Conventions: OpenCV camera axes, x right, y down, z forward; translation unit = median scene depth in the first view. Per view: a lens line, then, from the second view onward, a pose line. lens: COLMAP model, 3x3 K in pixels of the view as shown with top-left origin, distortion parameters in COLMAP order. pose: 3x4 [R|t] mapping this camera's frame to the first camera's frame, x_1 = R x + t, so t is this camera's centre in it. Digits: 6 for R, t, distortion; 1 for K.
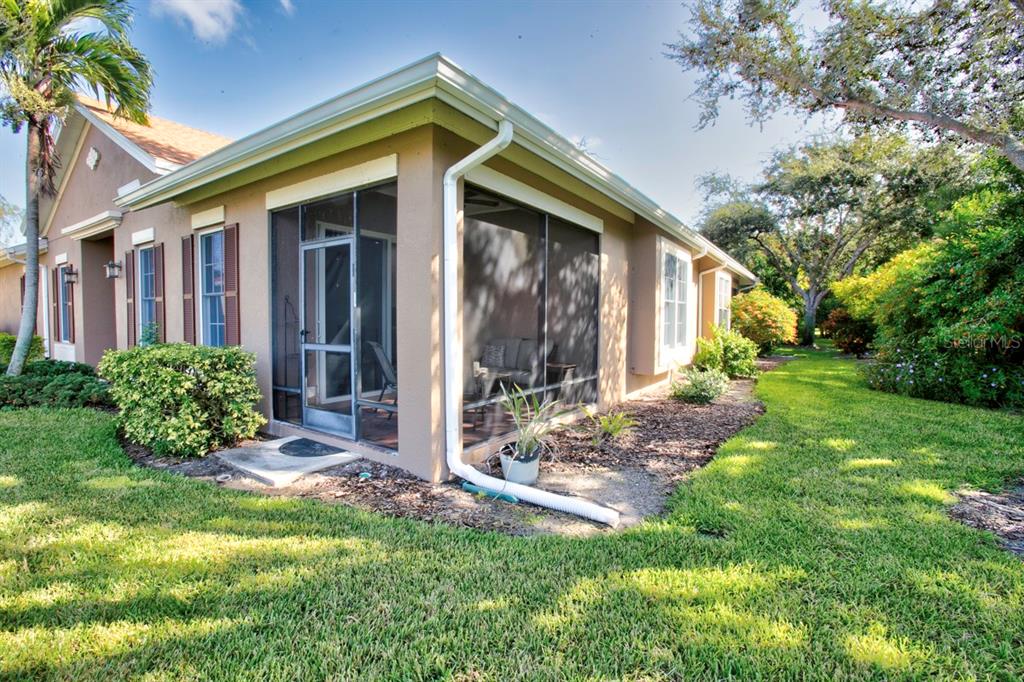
lens RADIAL K [[467.9, 0, 525.2], [0, 467.9, 339.4], [0, 0, 1]] dist [-0.065775, 0.022239]
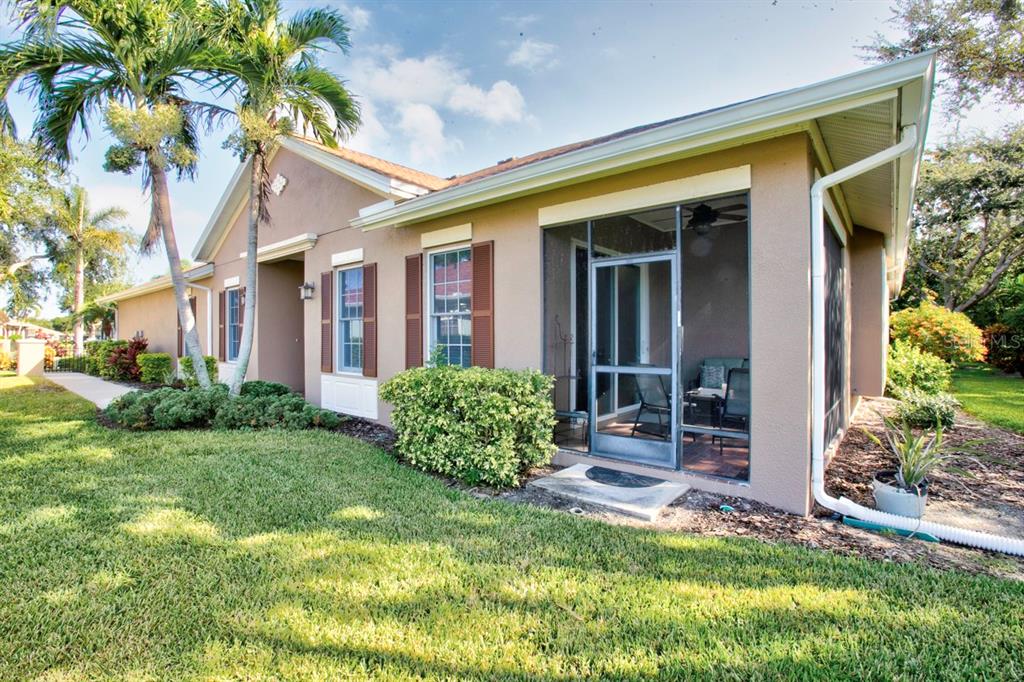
lens RADIAL K [[474.2, 0, 512.0], [0, 474.2, 341.0], [0, 0, 1]] dist [-0.072451, 0.027251]
pose [[0.994402, -0.007156, -0.105420, -0.516483], [0.003469, 0.999377, -0.035116, -0.007719], [0.105606, 0.034554, 0.993808, 0.015808]]
